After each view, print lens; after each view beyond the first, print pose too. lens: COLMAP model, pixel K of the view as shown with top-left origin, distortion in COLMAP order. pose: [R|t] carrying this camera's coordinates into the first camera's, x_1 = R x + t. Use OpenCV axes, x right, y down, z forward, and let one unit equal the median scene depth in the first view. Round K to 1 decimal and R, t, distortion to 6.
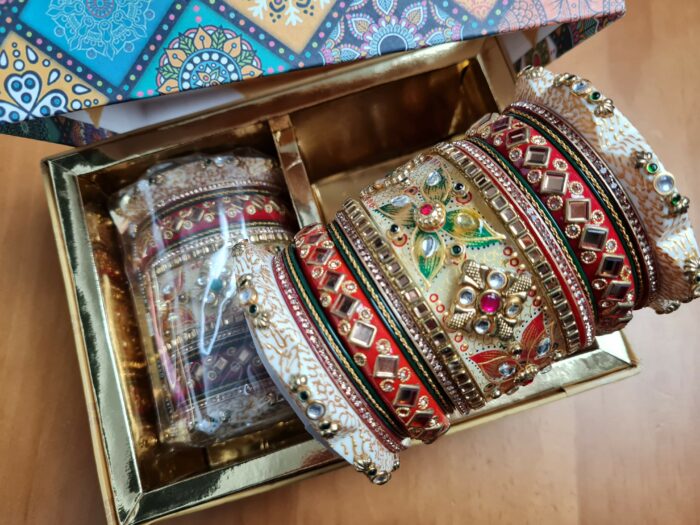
lens RADIAL K [[536.3, 0, 350.0], [0, 536.3, 262.5], [0, 0, 1]] dist [-0.008884, -0.006715]
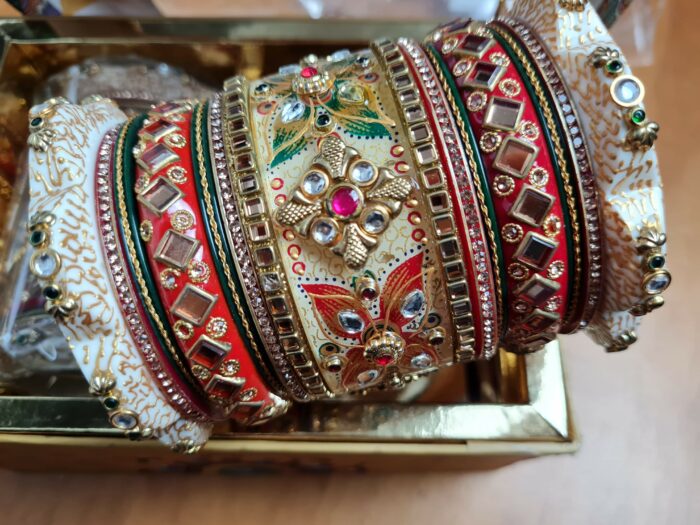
lens RADIAL K [[560.9, 0, 350.0], [0, 560.9, 262.5], [0, 0, 1]] dist [-0.045777, 0.003011]
pose [[0.951204, 0.297185, -0.083018, 0.342845], [-0.307177, 0.937482, -0.163614, 0.257127], [0.029204, 0.181131, 0.983025, 0.305058]]
